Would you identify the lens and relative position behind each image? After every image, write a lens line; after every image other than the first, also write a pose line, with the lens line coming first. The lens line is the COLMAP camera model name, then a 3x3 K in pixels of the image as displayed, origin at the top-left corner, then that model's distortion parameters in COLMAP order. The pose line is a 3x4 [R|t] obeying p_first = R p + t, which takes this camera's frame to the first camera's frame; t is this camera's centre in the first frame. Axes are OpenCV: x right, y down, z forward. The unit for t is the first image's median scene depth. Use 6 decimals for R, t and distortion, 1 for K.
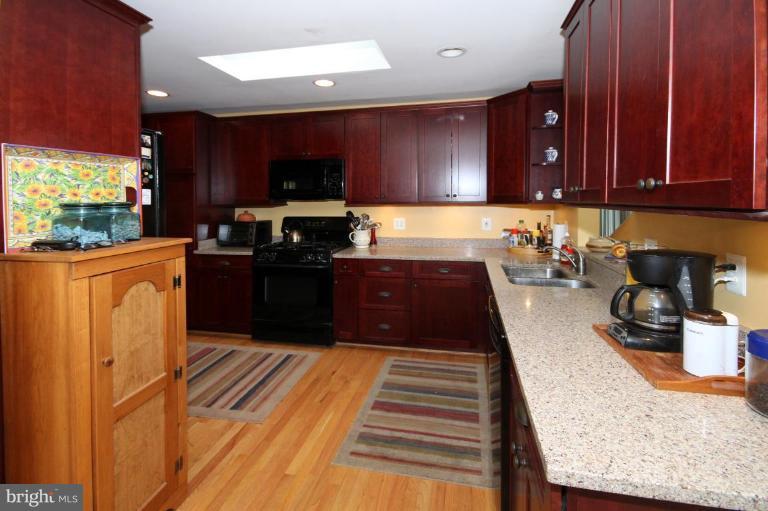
lens RADIAL K [[364.7, 0, 381.6], [0, 364.7, 241.0], [0, 0, 1]] dist [-0.000890, -0.000332]
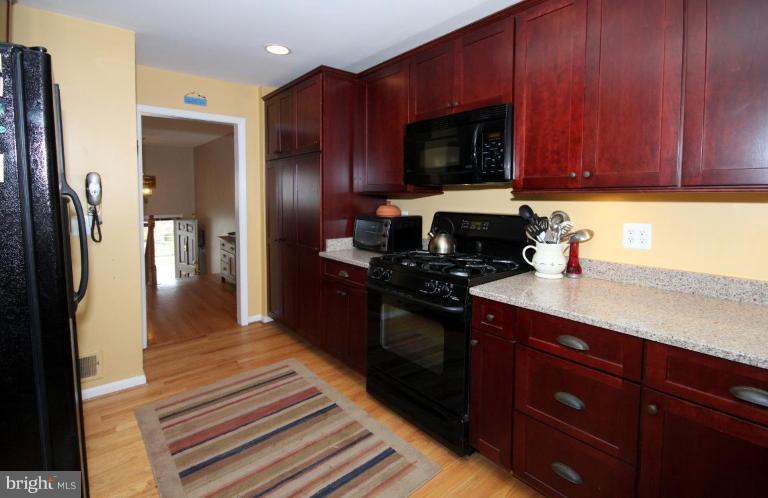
lens RADIAL K [[390.5, 0, 387.1], [0, 390.5, 220.8], [0, 0, 1]] dist [-0.004249, -0.000958]
pose [[0.816366, 0.046317, -0.575675, 0.077434], [-0.067205, 0.997626, -0.015038, -0.038783], [0.573612, 0.050965, 0.817540, 0.435591]]
